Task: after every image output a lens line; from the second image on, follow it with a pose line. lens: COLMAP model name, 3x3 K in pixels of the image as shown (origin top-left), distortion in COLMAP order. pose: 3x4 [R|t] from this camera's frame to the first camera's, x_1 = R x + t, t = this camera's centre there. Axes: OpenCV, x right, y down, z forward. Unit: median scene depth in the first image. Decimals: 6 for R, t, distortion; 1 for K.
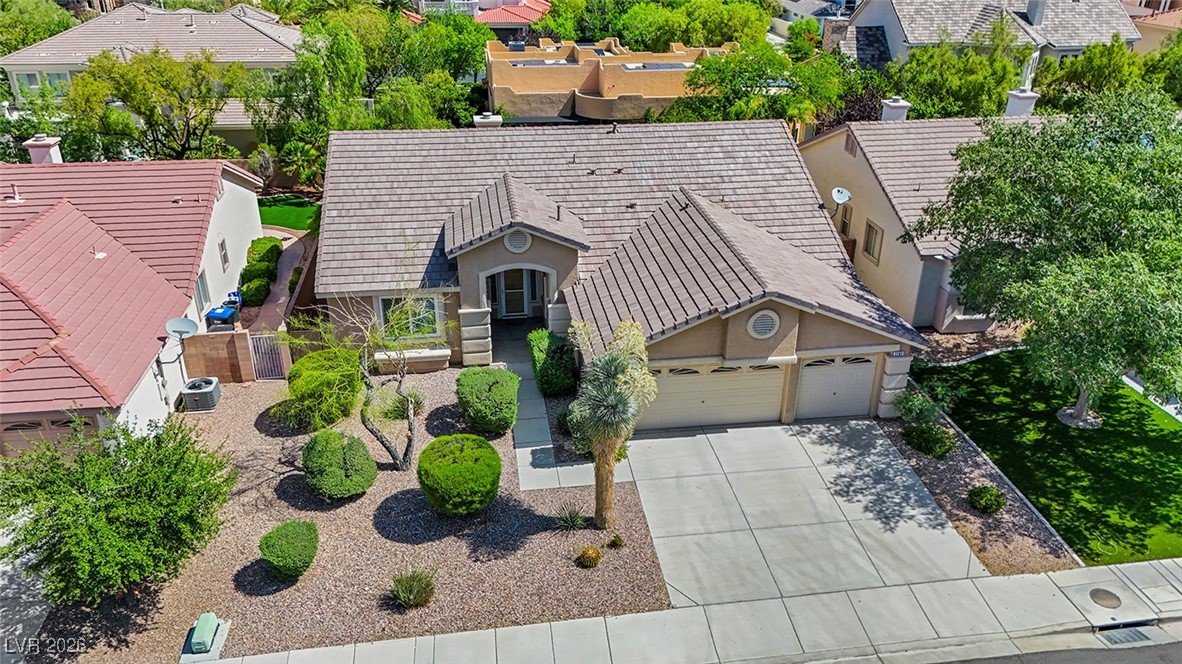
lens RADIAL K [[858.5, 0, 591.5], [0, 858.5, 354.9], [0, 0, 1]] dist [0.075334, -0.079652]
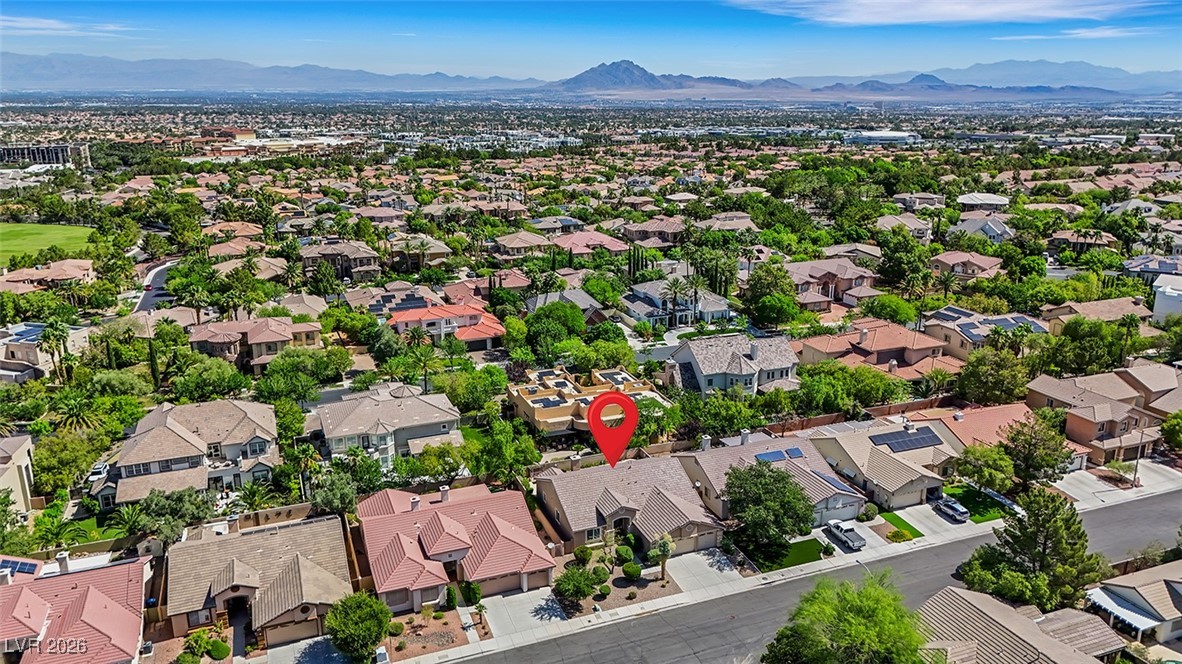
lens RADIAL K [[866.5, 0, 593.3], [0, 866.5, 336.0], [0, 0, 1]] dist [0.084447, -0.088016]
pose [[0.974319, -0.074011, 0.212662, -1.042424], [0.112815, 0.977802, -0.176568, -0.240810], [-0.194873, 0.196025, 0.961040, -3.047089]]
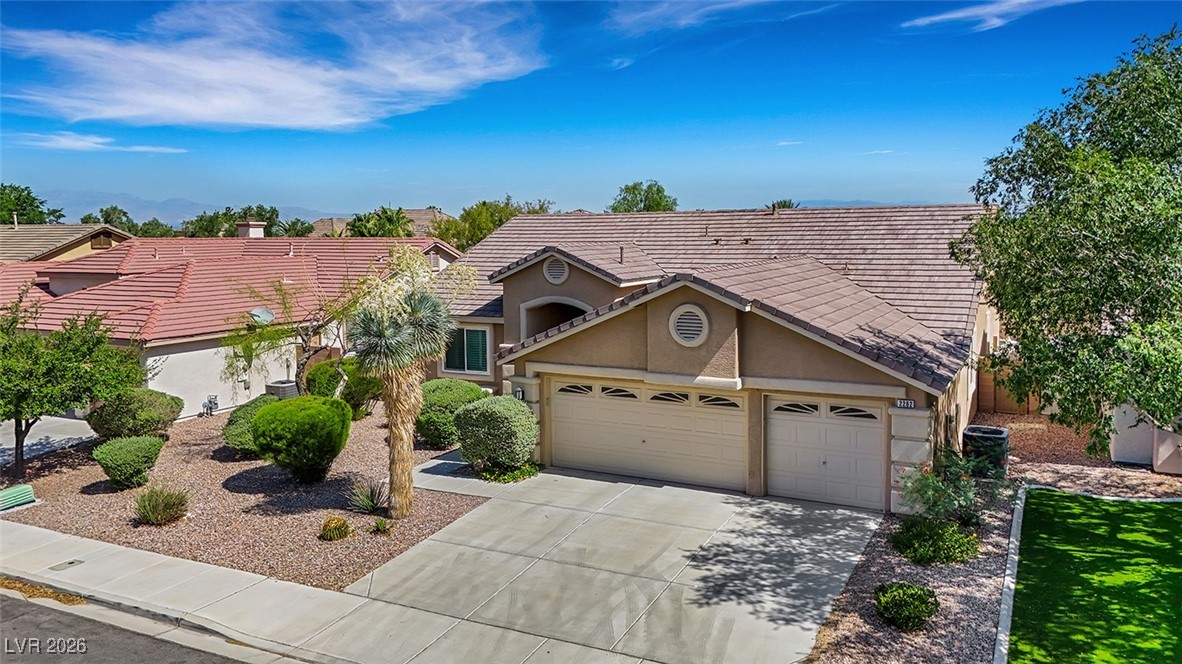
lens RADIAL K [[880.3, 0, 614.6], [0, 880.3, 320.7], [0, 0, 1]] dist [0.093447, -0.083803]
pose [[0.816257, 0.044275, -0.575990, 0.549982], [-0.248773, 0.926812, -0.281303, 0.180191], [0.521380, 0.372906, 0.767531, 0.346193]]
